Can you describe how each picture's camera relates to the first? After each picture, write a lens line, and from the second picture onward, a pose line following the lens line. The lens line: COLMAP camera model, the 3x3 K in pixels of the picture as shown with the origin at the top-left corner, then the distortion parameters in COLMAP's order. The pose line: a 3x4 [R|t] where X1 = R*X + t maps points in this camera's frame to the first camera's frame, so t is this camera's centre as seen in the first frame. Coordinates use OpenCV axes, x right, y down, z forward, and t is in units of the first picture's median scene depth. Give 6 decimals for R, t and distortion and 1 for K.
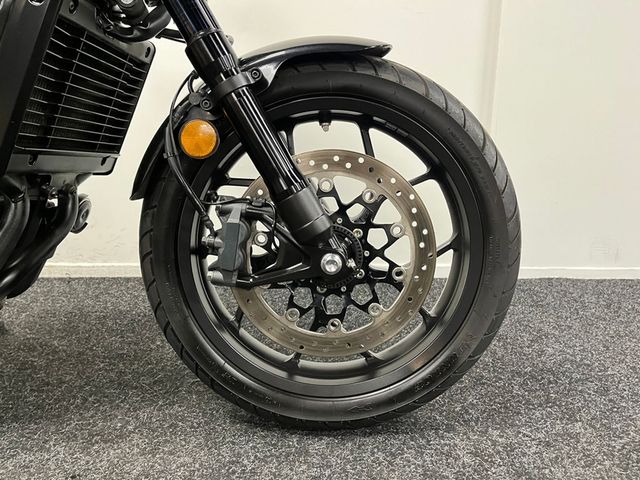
lens RADIAL K [[480.2, 0, 316.9], [0, 480.2, 242.3], [0, 0, 1]] dist [0.087440, -0.118455]
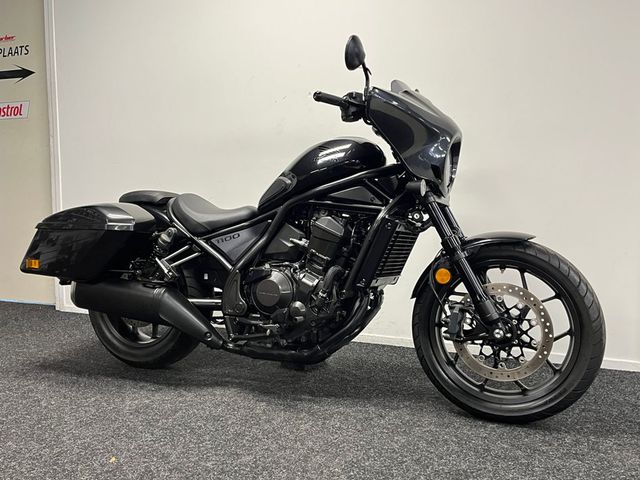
lens RADIAL K [[597.7, 0, 320.0], [0, 597.7, 240.0], [0, 0, 1]] dist [0.055421, -0.001678]
pose [[0.920590, 0.029438, -0.389419, 0.319633], [-0.092980, 0.985003, -0.145343, 0.090253], [0.379301, 0.170009, 0.909521, -1.820326]]
